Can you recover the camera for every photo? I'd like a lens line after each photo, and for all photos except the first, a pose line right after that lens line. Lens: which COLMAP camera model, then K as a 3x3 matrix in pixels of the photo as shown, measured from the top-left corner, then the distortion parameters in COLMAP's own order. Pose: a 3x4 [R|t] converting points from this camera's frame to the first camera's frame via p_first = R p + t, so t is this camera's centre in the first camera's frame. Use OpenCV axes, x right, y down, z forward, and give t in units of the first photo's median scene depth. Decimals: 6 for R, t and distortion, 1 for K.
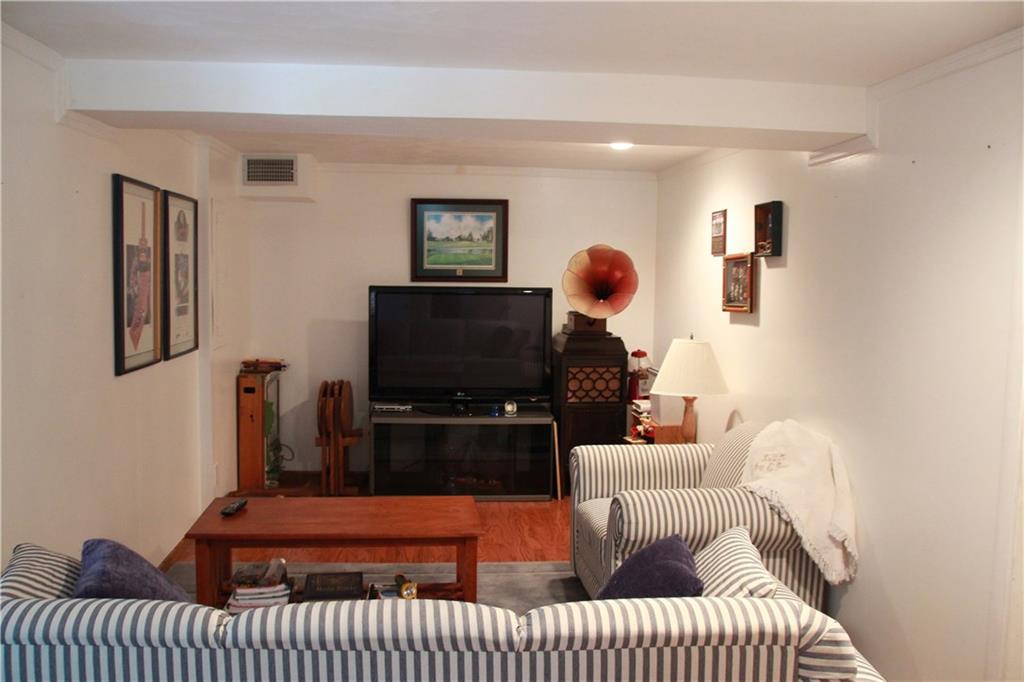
lens RADIAL K [[856.9, 0, 512.0], [0, 856.9, 341.0], [0, 0, 1]] dist [-0.124483, 0.139029]
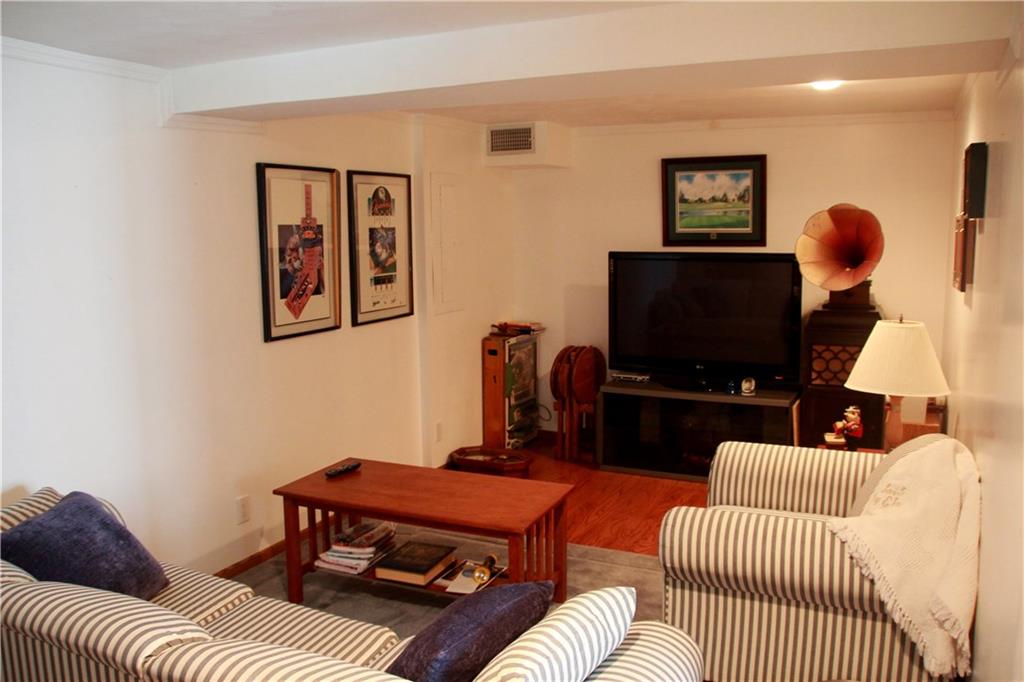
lens RADIAL K [[826.0, 0, 512.0], [0, 826.0, 341.0], [0, 0, 1]] dist [-0.089653, 0.010004]
pose [[0.865947, 0.045689, -0.498045, 0.214407], [-0.016380, 0.997875, 0.063062, -0.020499], [0.499868, -0.046450, 0.864855, 0.122695]]
